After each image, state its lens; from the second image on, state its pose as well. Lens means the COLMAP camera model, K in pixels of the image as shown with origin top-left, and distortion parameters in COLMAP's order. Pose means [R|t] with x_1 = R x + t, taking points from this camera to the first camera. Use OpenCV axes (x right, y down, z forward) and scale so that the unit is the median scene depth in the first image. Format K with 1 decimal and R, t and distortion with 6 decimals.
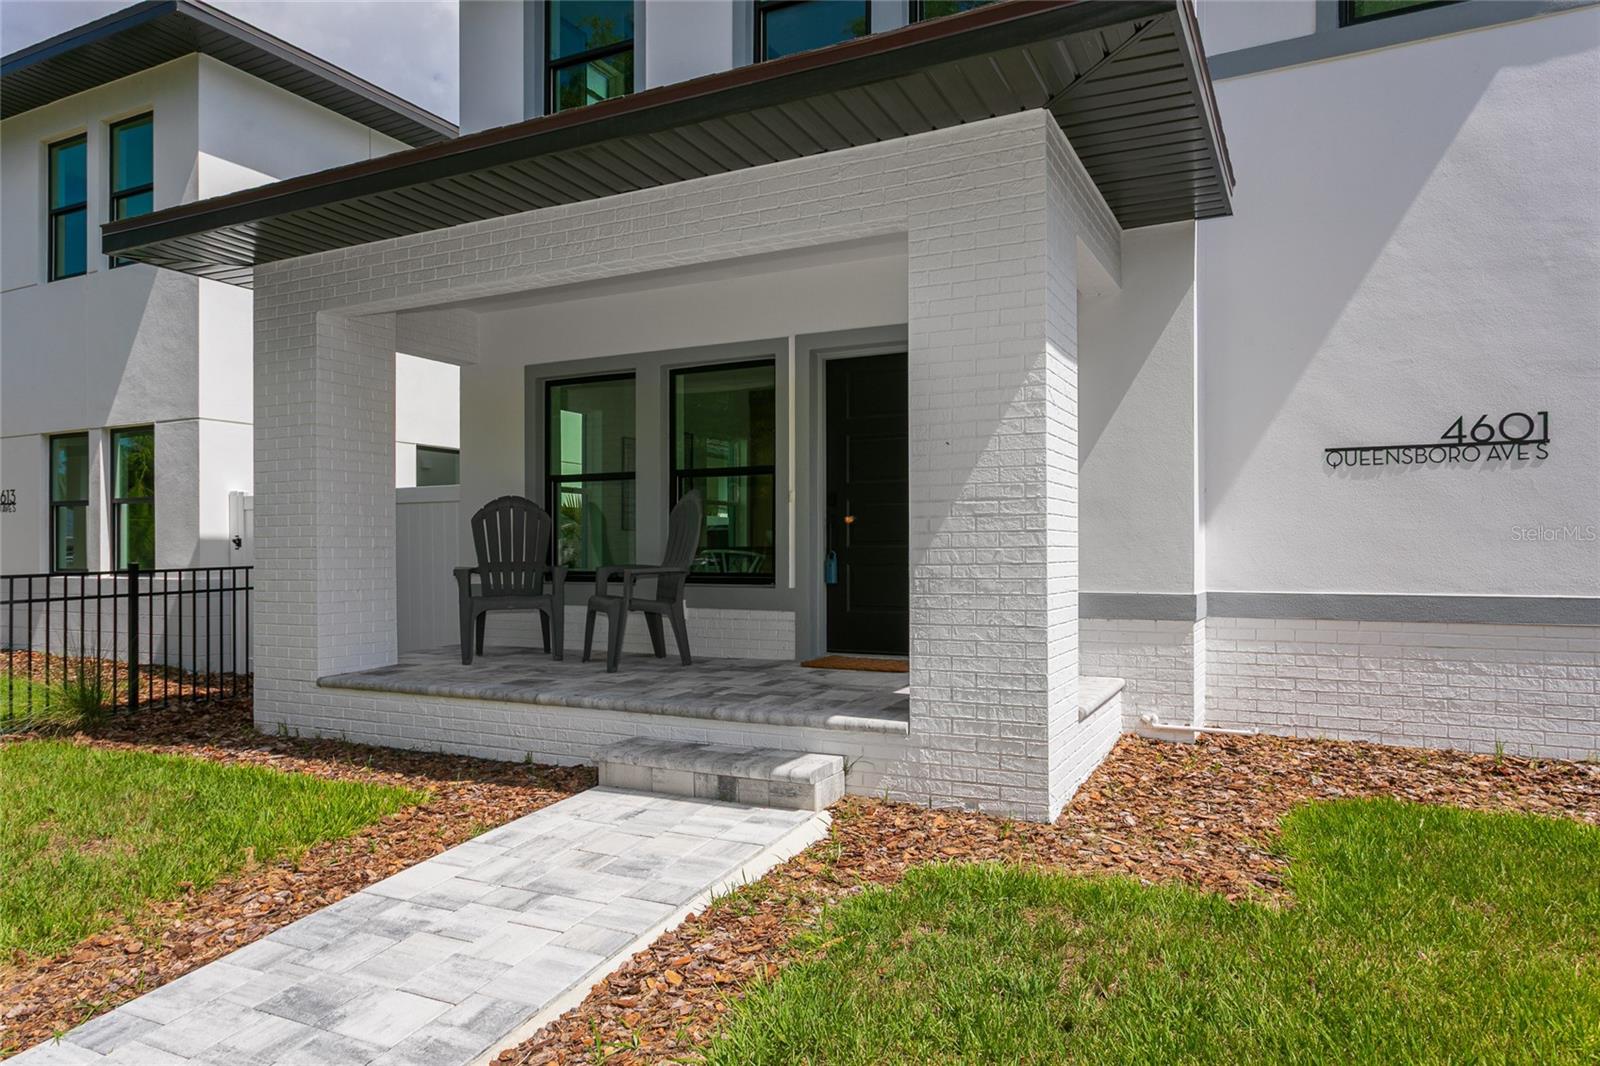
lens RADIAL K [[1048.1, 0, 776.6], [0, 1048.1, 562.9], [0, 0, 1]] dist [-0.003417, -0.000069]
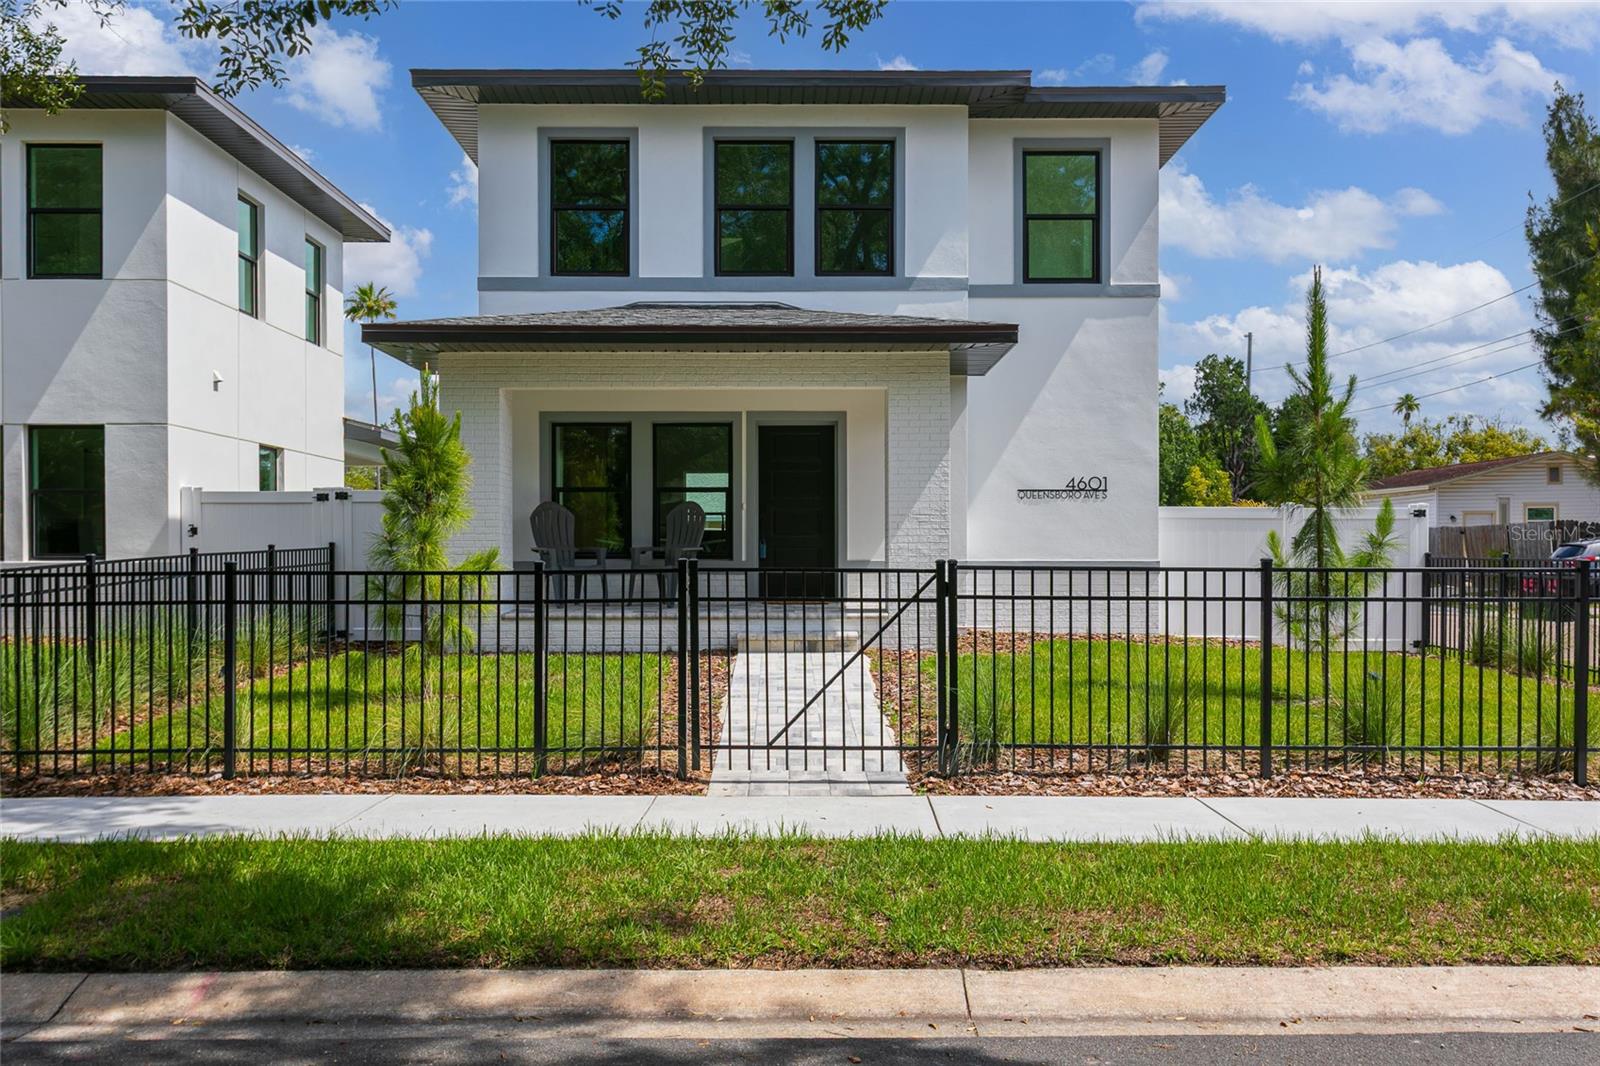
lens RADIAL K [[1463.7, 0, 802.0], [0, 1463.7, 576.4], [0, 0, 1]] dist [-0.012799, 0.000000]
pose [[0.884889, -0.004455, 0.465780, -1.001127], [0.002698, 0.999987, 0.004438, 0.039409], [-0.465794, -0.002670, 0.884889, -1.129405]]
